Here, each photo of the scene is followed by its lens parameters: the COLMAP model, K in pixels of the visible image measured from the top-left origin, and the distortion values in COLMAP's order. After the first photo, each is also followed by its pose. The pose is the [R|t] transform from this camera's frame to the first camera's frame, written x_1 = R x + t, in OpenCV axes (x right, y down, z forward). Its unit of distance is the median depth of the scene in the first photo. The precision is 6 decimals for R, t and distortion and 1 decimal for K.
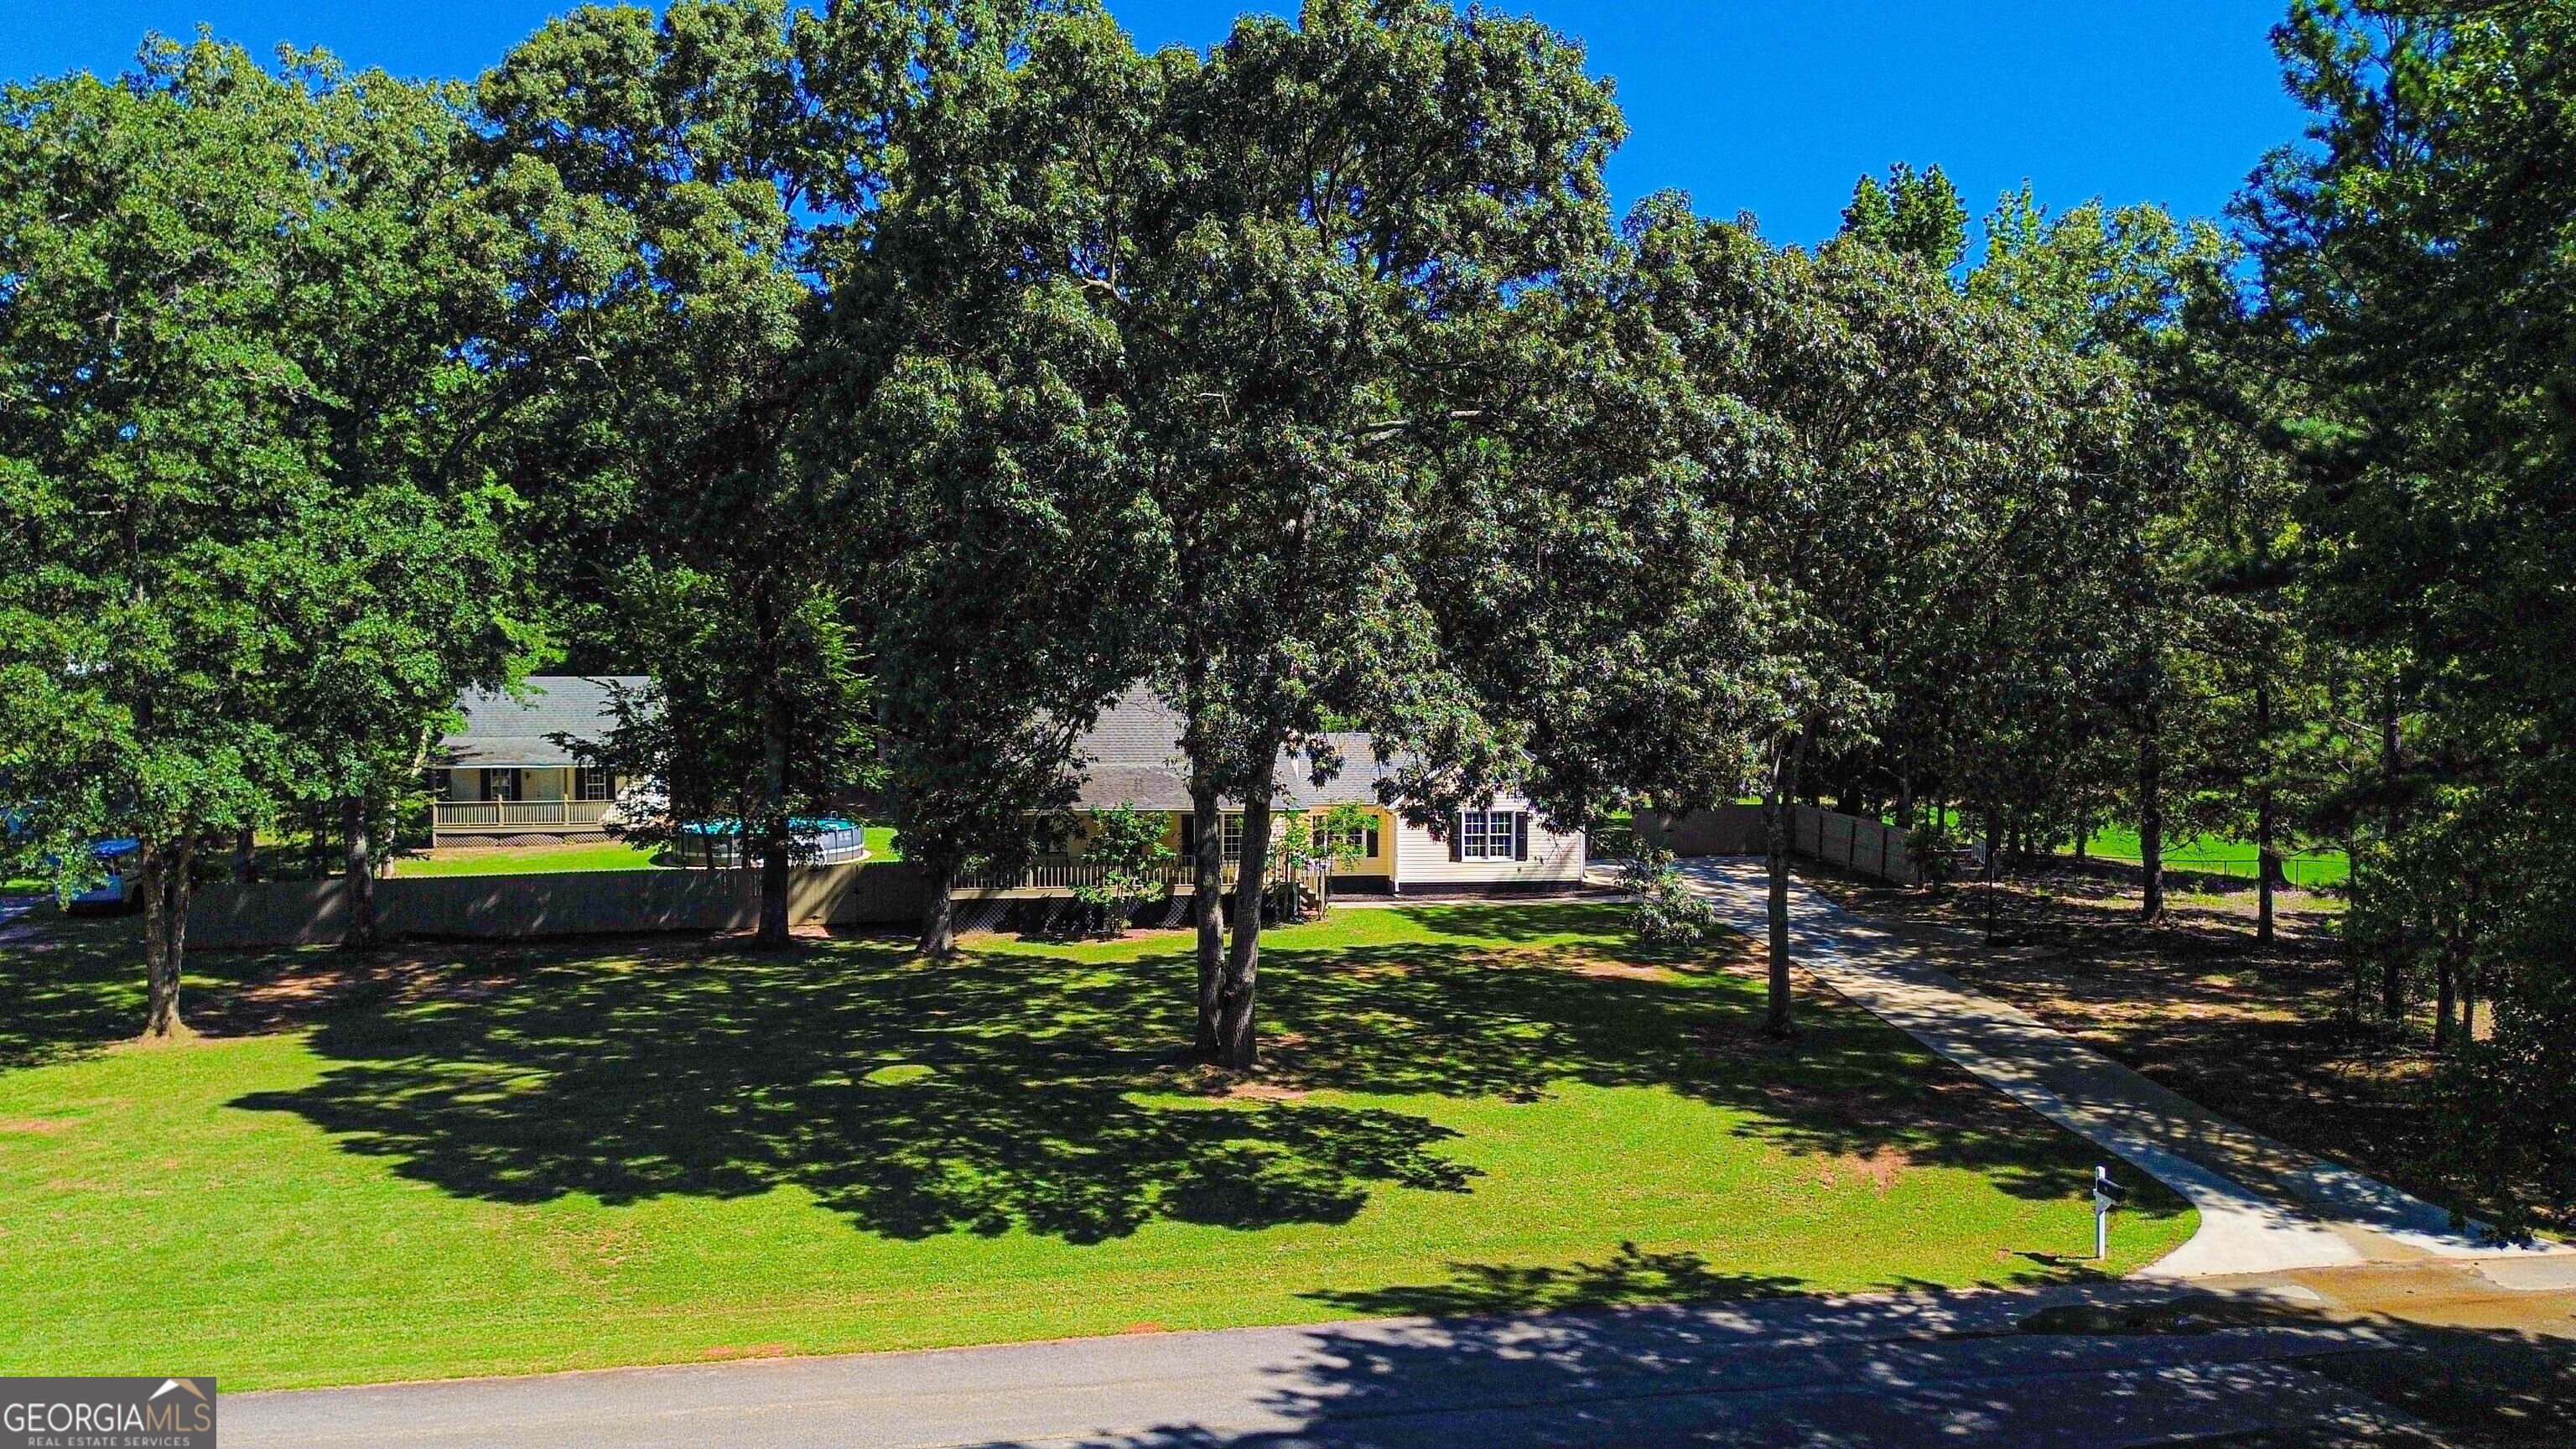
lens RADIAL K [[1828.1, 0, 1266.5], [0, 1828.1, 701.2], [0, 0, 1]] dist [0.073424, -0.077607]
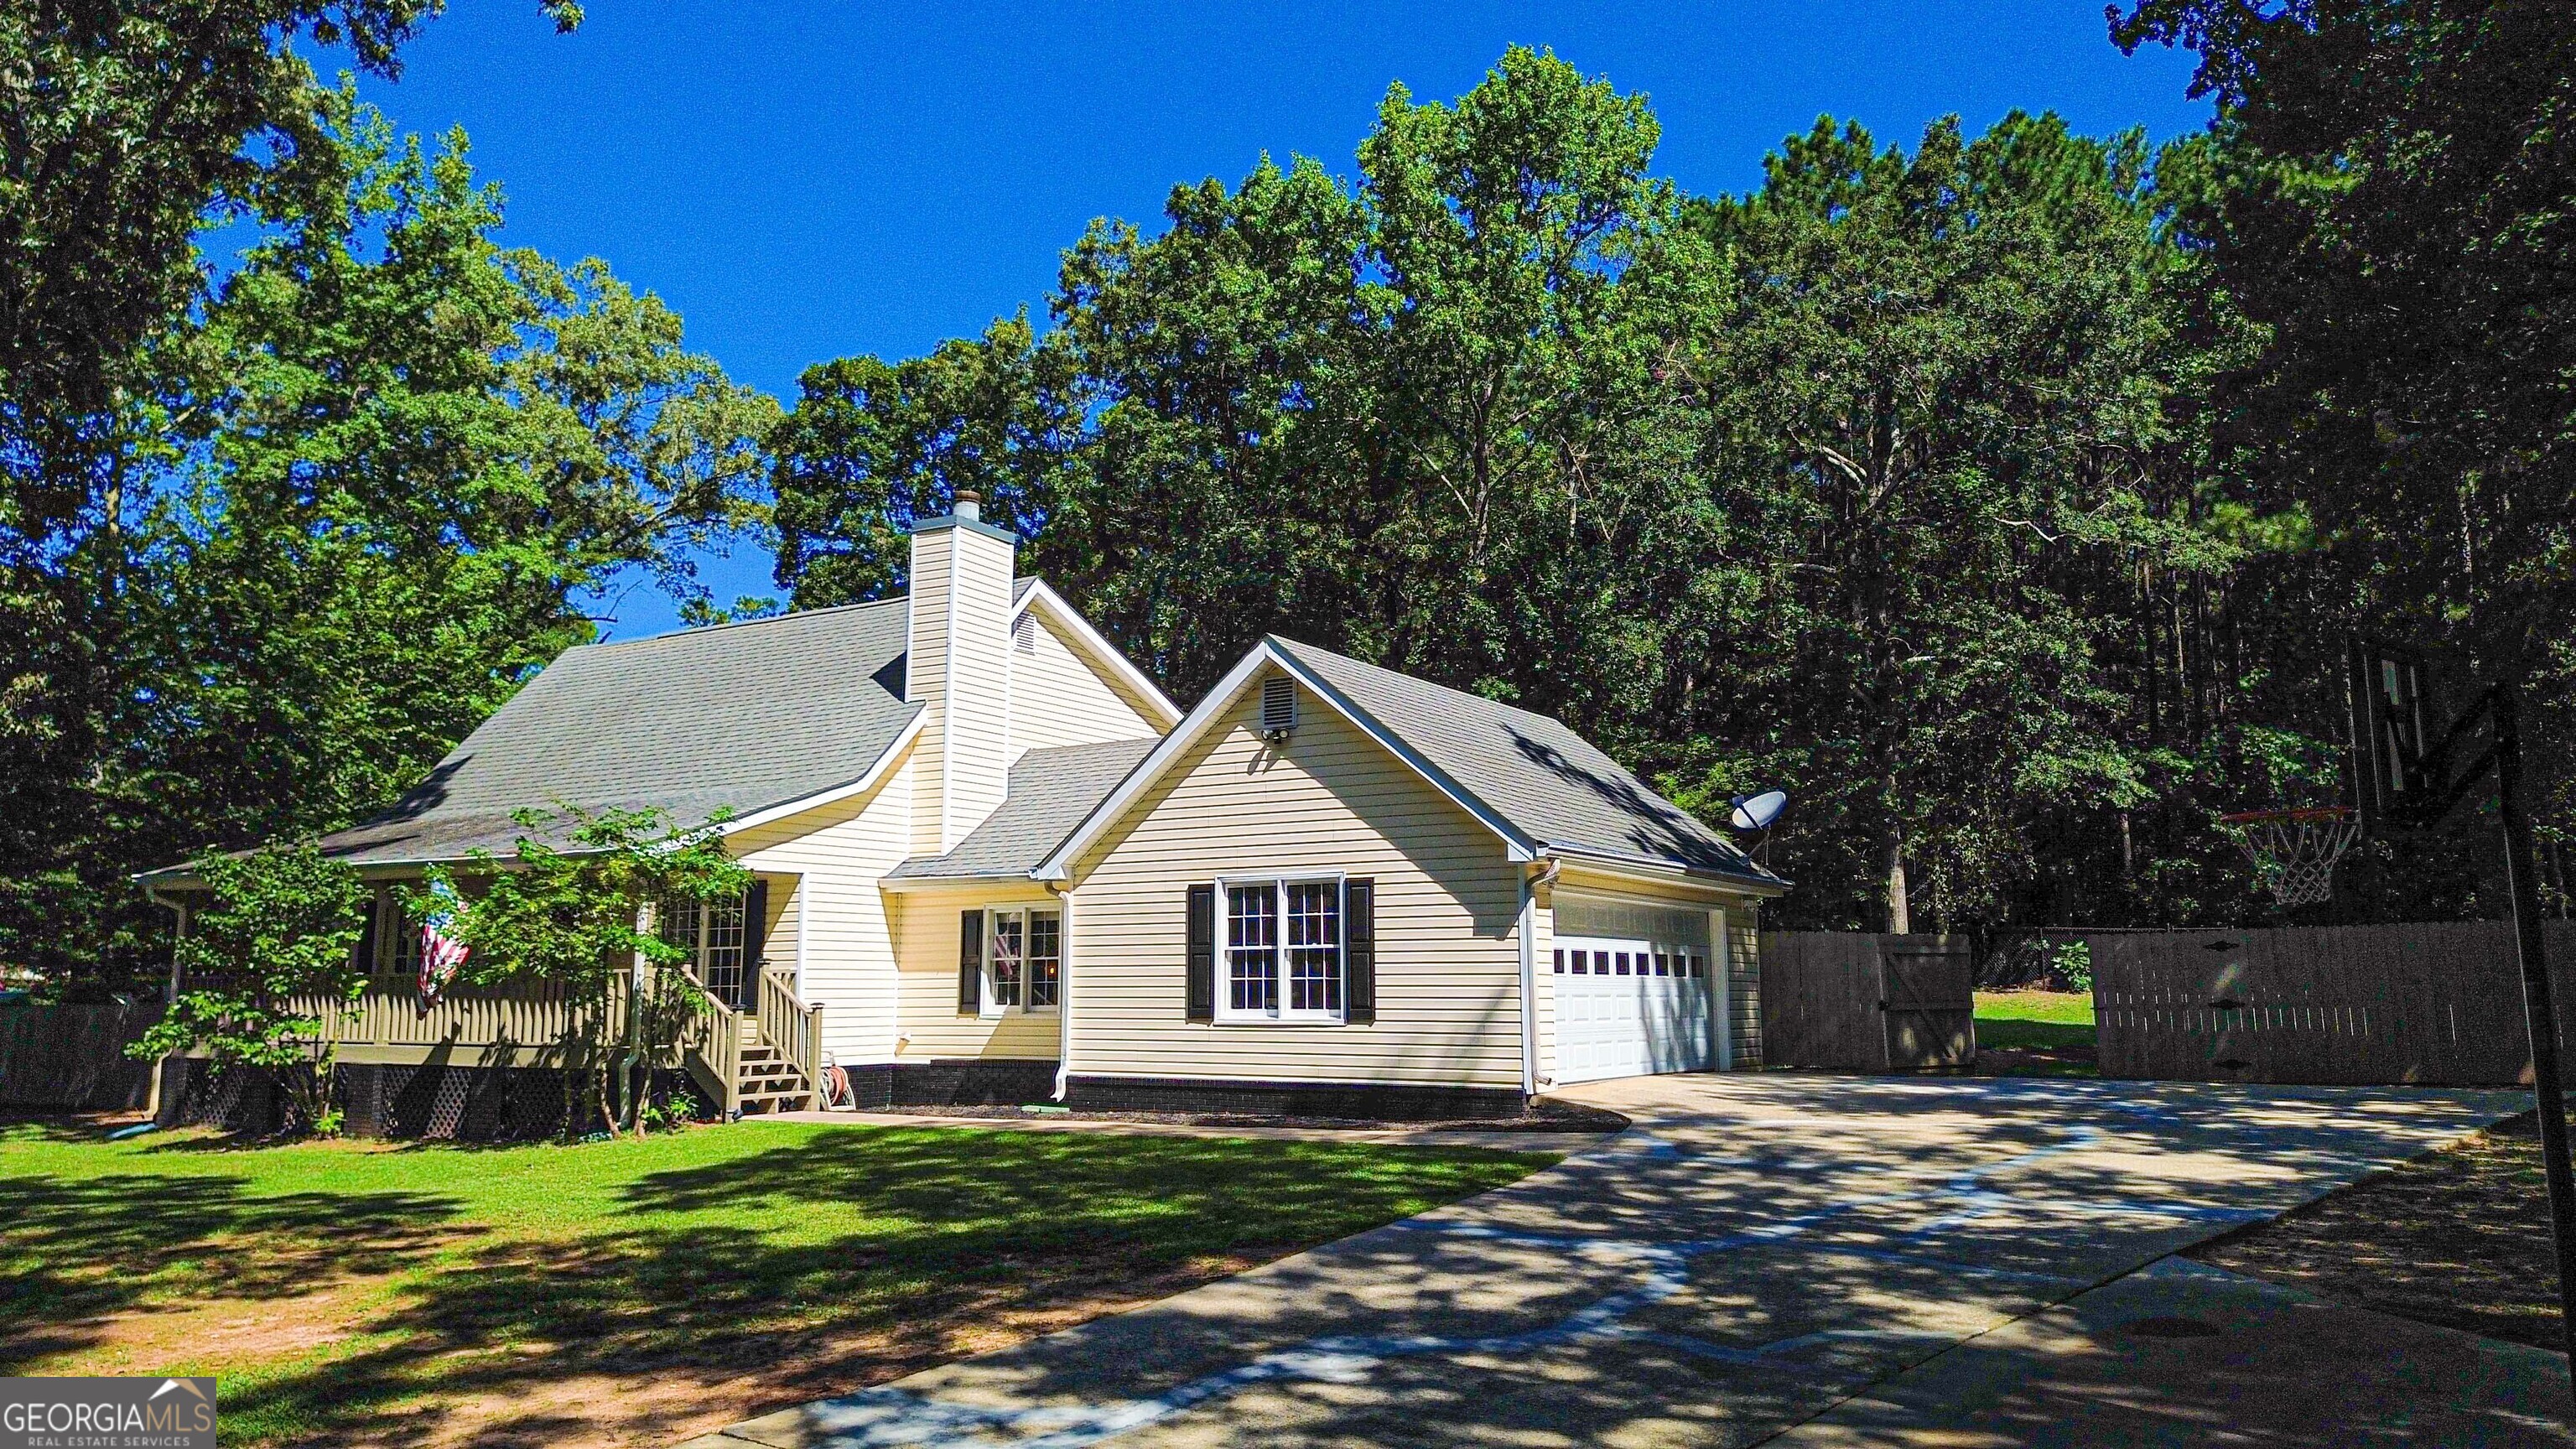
lens RADIAL K [[1828.1, 0, 1283.5], [0, 1828.1, 726.7], [0, 0, 1]] dist [0.073424, -0.077607]
pose [[0.753123, -0.092919, -0.651284, 0.564202], [-0.017211, 0.986854, -0.160696, 0.138758], [0.657654, 0.132233, 0.741624, 1.155532]]
